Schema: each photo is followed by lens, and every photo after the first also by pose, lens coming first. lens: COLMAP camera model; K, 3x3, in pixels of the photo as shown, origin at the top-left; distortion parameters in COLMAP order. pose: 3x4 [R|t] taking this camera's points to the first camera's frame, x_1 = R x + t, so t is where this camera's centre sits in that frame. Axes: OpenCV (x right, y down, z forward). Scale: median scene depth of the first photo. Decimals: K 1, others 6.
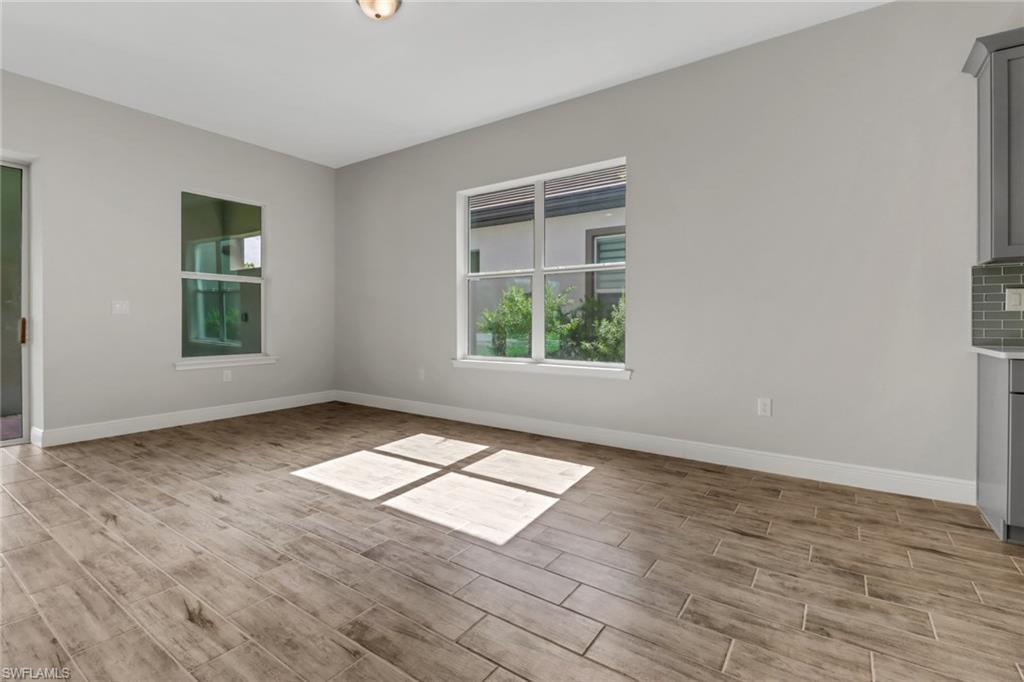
lens RADIAL K [[472.0, 0, 522.0], [0, 472.0, 317.2], [0, 0, 1]] dist [0.010211, -0.009168]
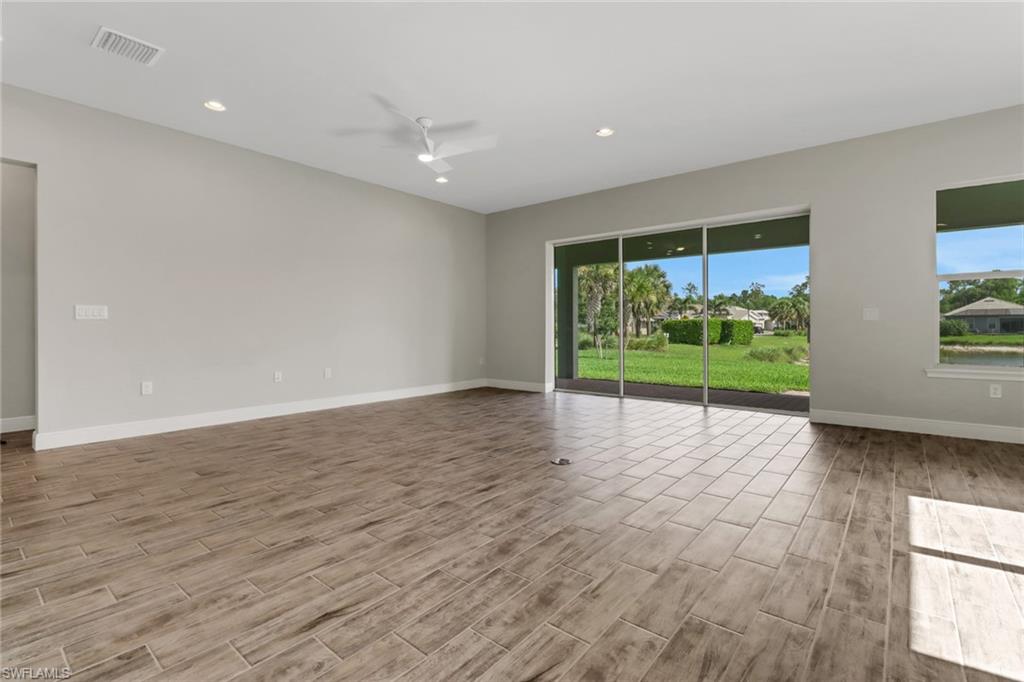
lens RADIAL K [[472.0, 0, 509.9], [0, 472.0, 332.5], [0, 0, 1]] dist [0.010211, -0.009168]
pose [[-0.098546, 0.009609, -0.995086, 0.430805], [0.007424, 0.999933, 0.008920, 0.004684], [0.995105, -0.006508, -0.098610, 0.300847]]
